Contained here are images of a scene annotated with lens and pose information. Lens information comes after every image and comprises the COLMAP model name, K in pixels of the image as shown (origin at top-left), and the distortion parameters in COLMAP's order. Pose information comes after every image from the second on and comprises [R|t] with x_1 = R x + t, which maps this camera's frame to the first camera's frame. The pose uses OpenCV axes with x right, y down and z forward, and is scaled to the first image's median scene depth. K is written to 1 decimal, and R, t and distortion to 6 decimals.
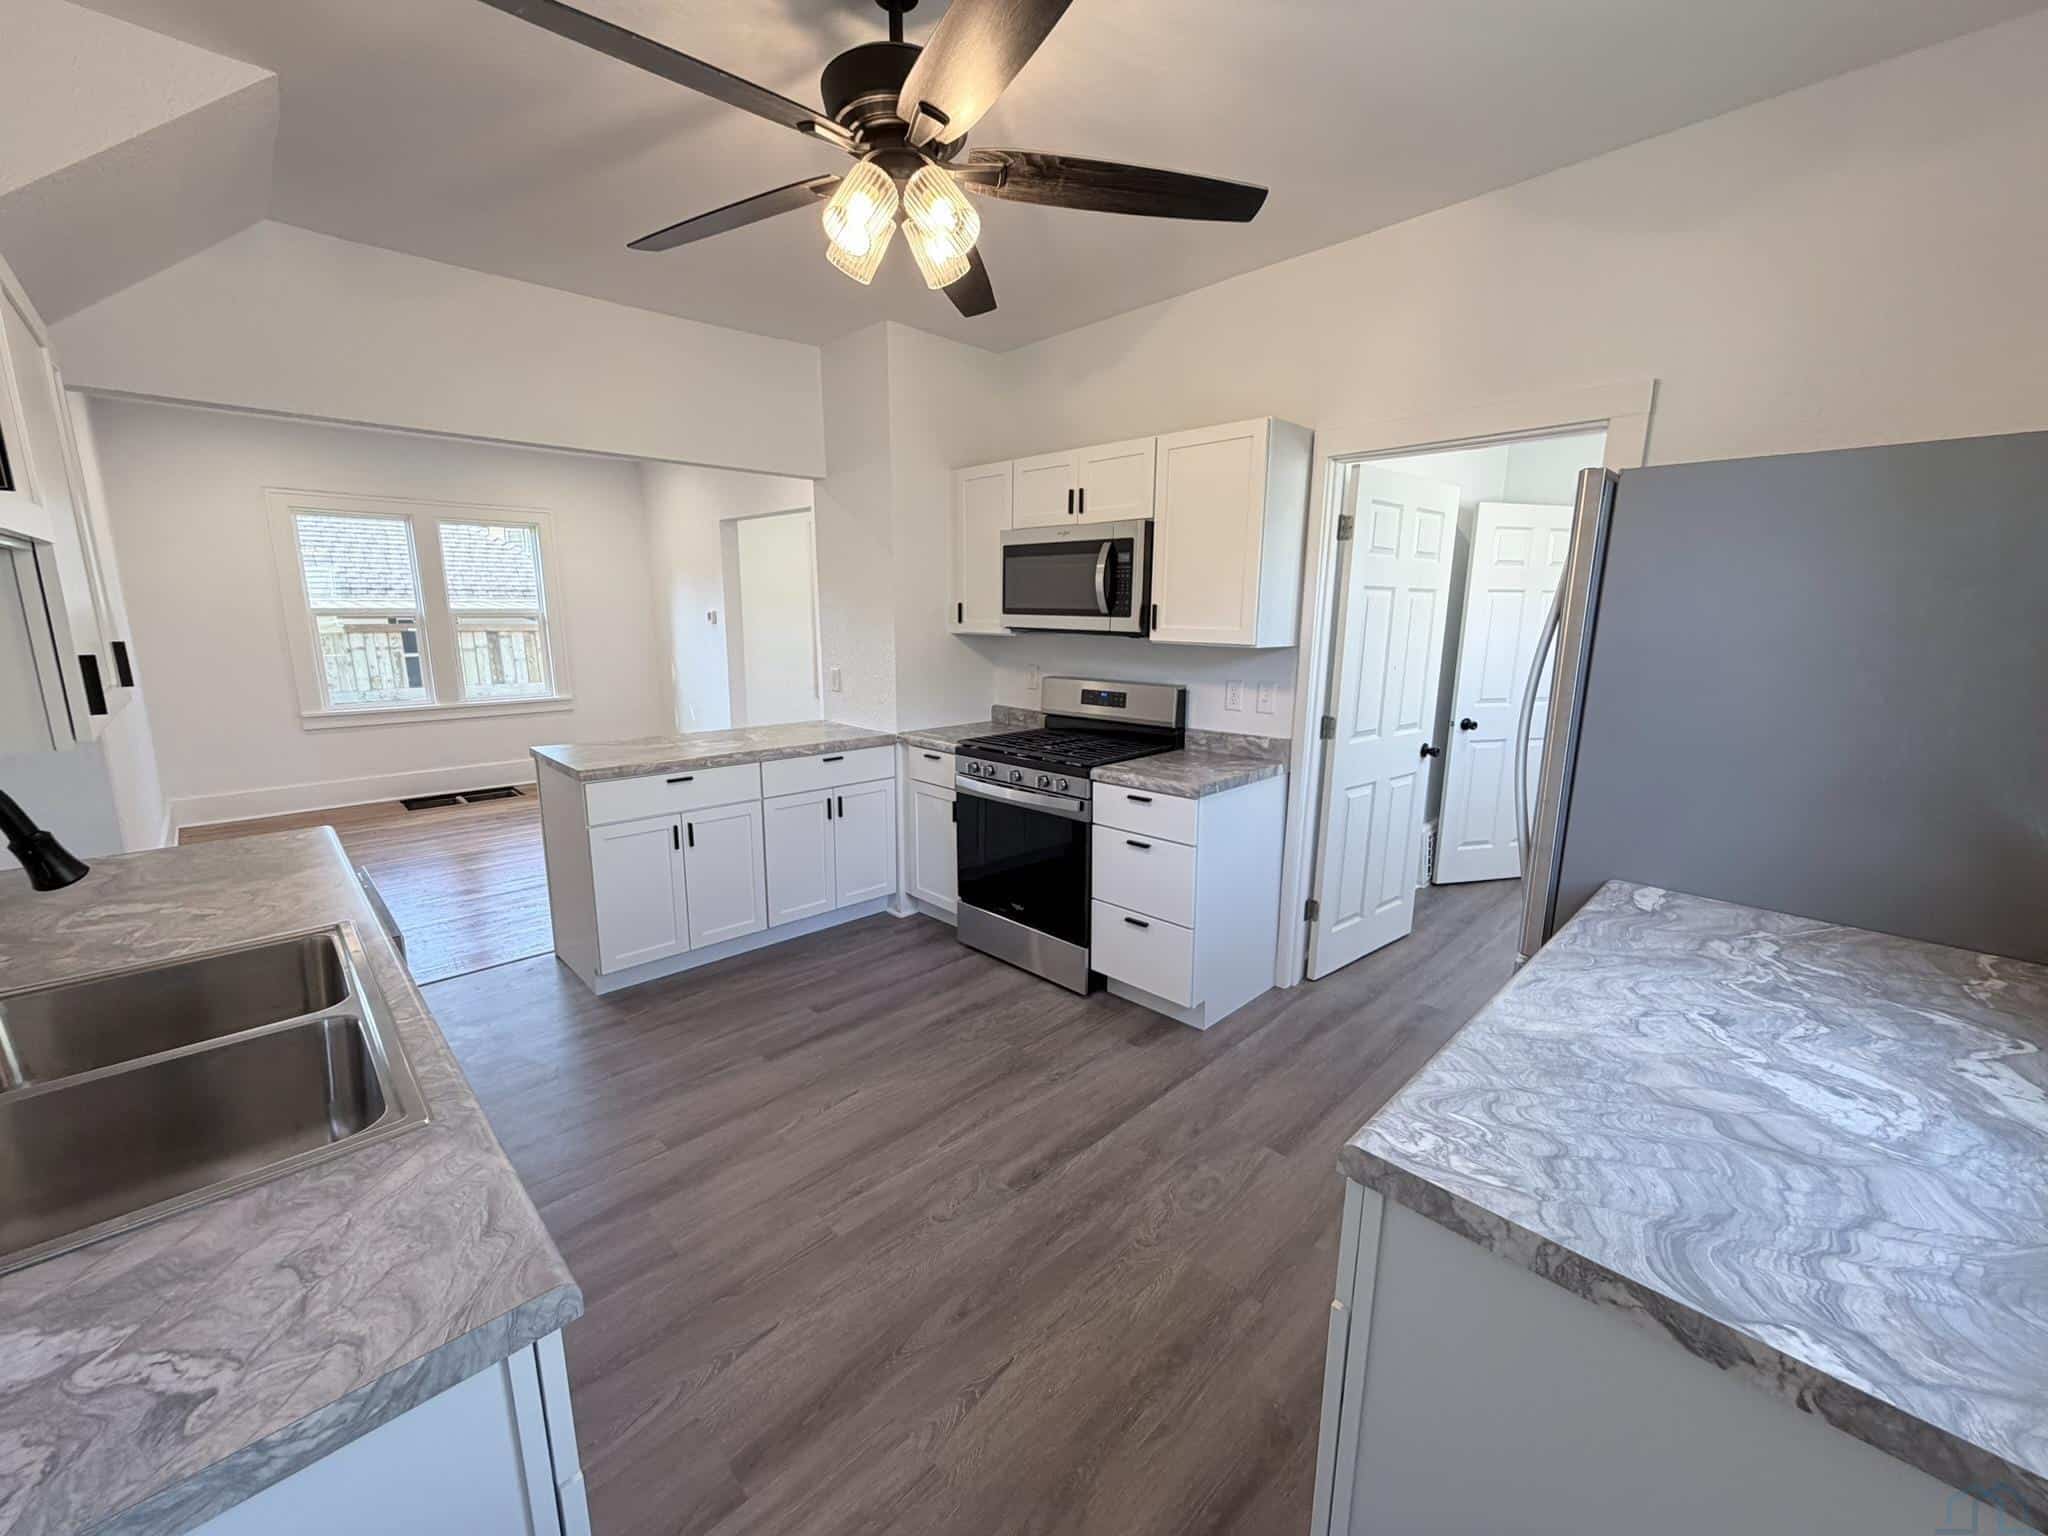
lens RADIAL K [[819.4, 0, 1023.9], [0, 819.4, 766.8], [0, 0, 1]] dist [0.000544, 0.000676]
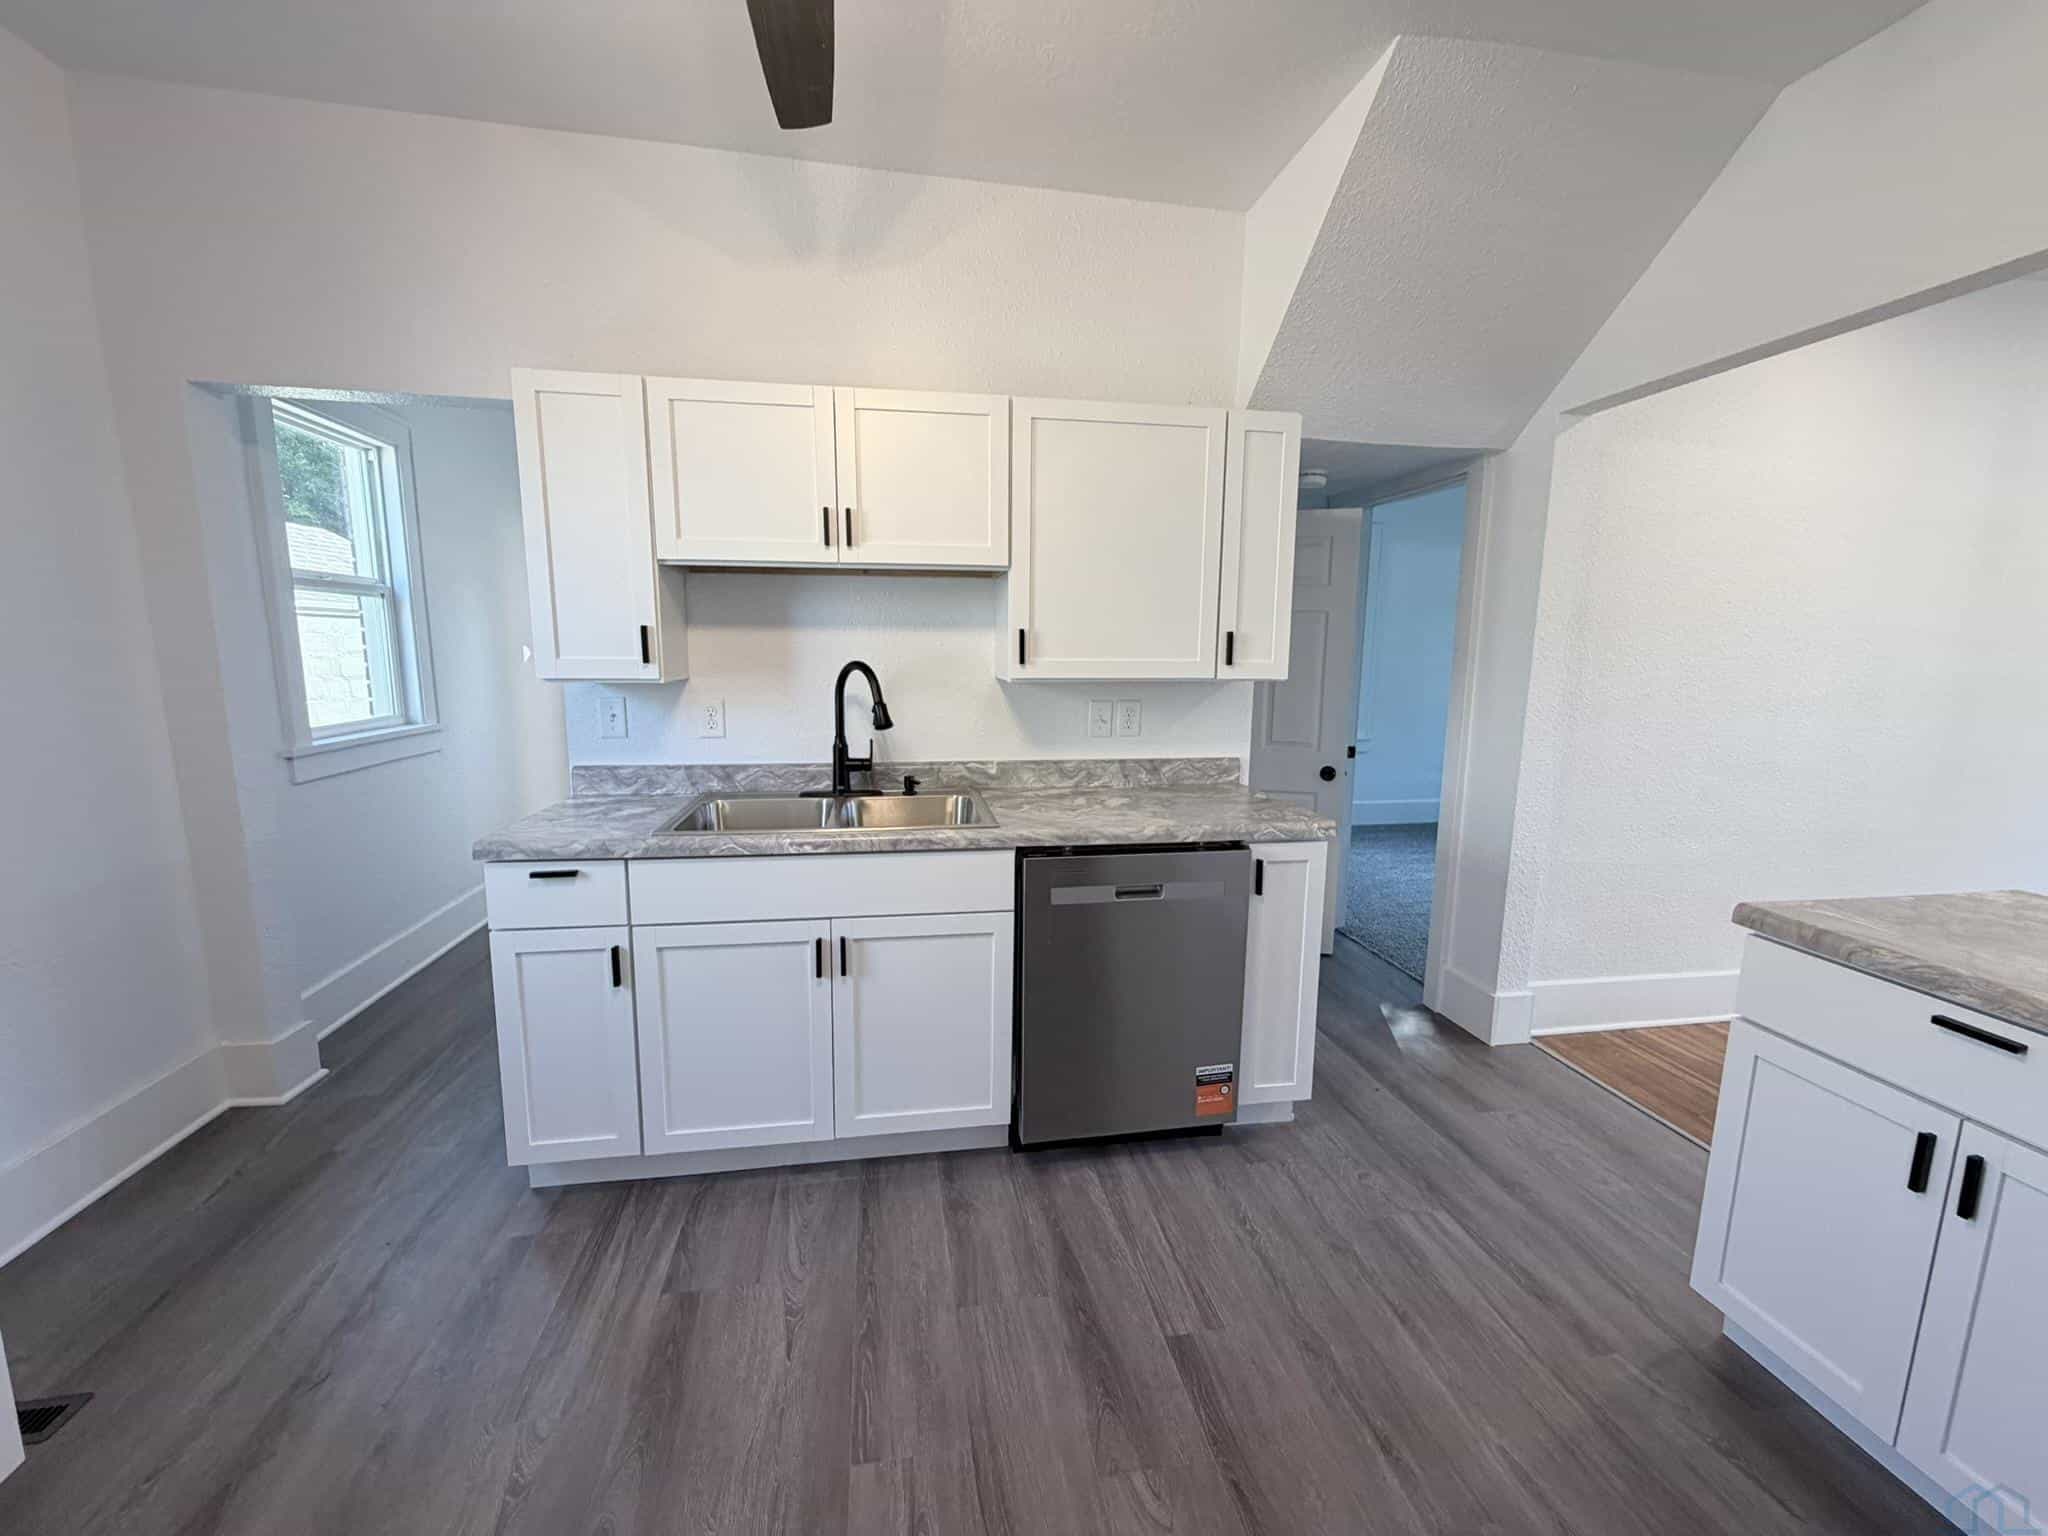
lens RADIAL K [[819.4, 0, 1020.3], [0, 819.4, 774.0], [0, 0, 1]] dist [0.000544, 0.000676]
pose [[-0.568684, 0.118186, -0.814021, 0.111157], [-0.173154, 0.950248, 0.258932, -0.110522], [0.804124, 0.288202, -0.519927, 0.758919]]
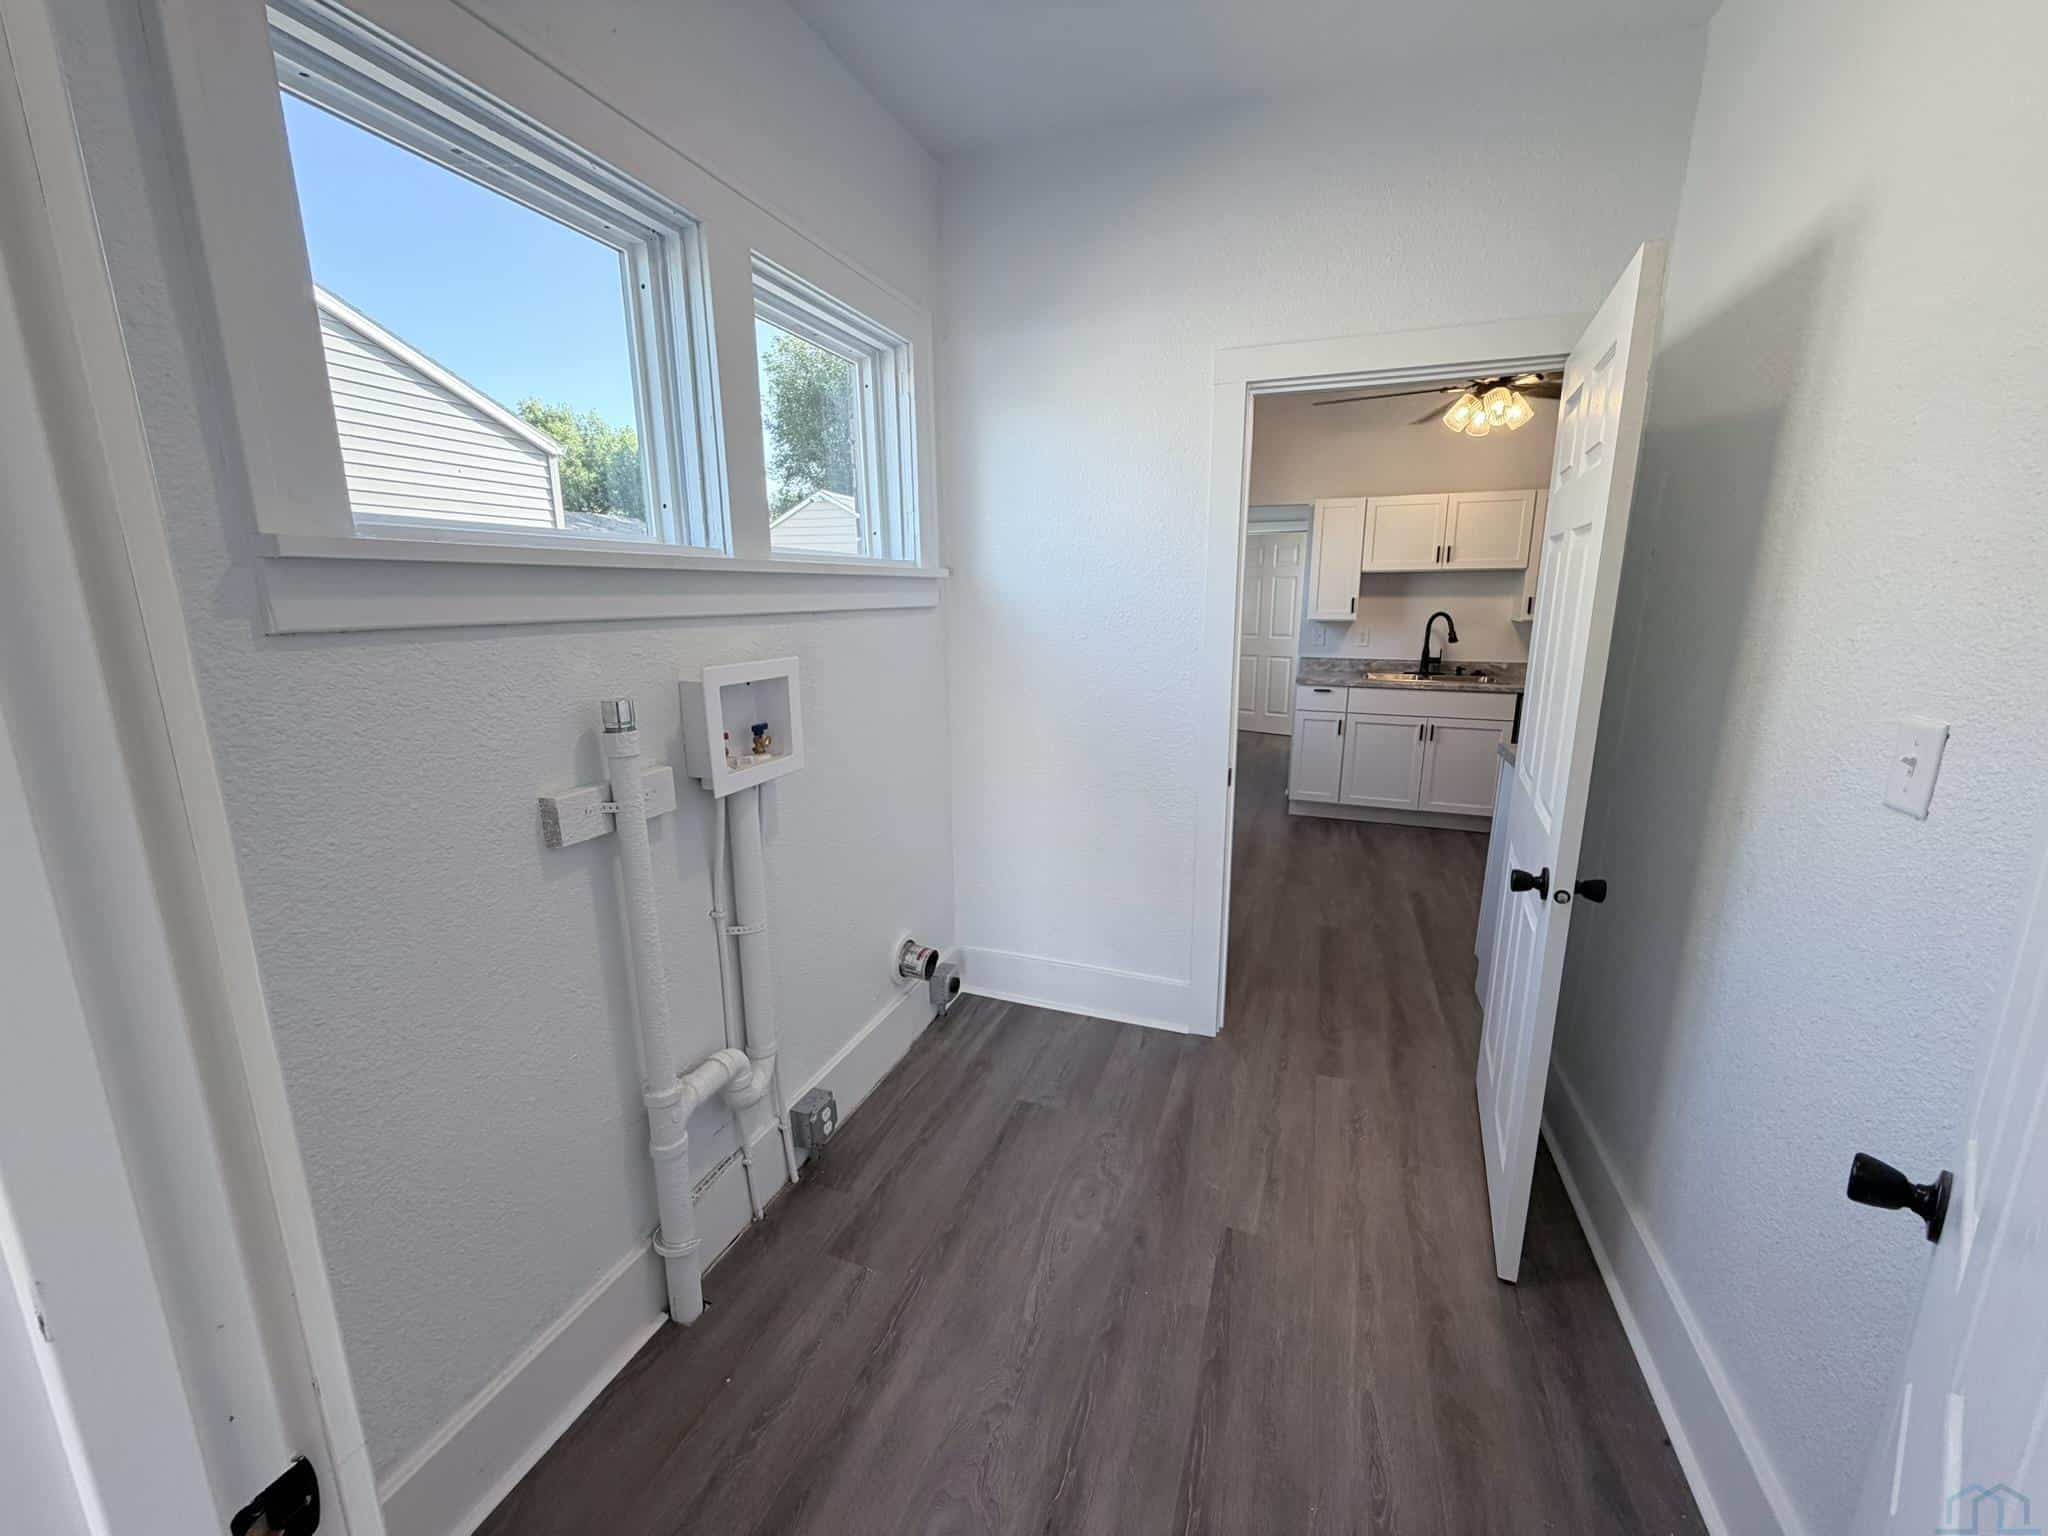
lens RADIAL K [[819.4, 0, 1020.1], [0, 819.4, 766.9], [0, 0, 1]] dist [0.000544, 0.000676]
pose [[-0.902736, 0.087993, -0.421100, 0.991004], [-0.085465, 0.922663, 0.376016, -0.238880], [0.421620, 0.375433, -0.825401, 1.298649]]
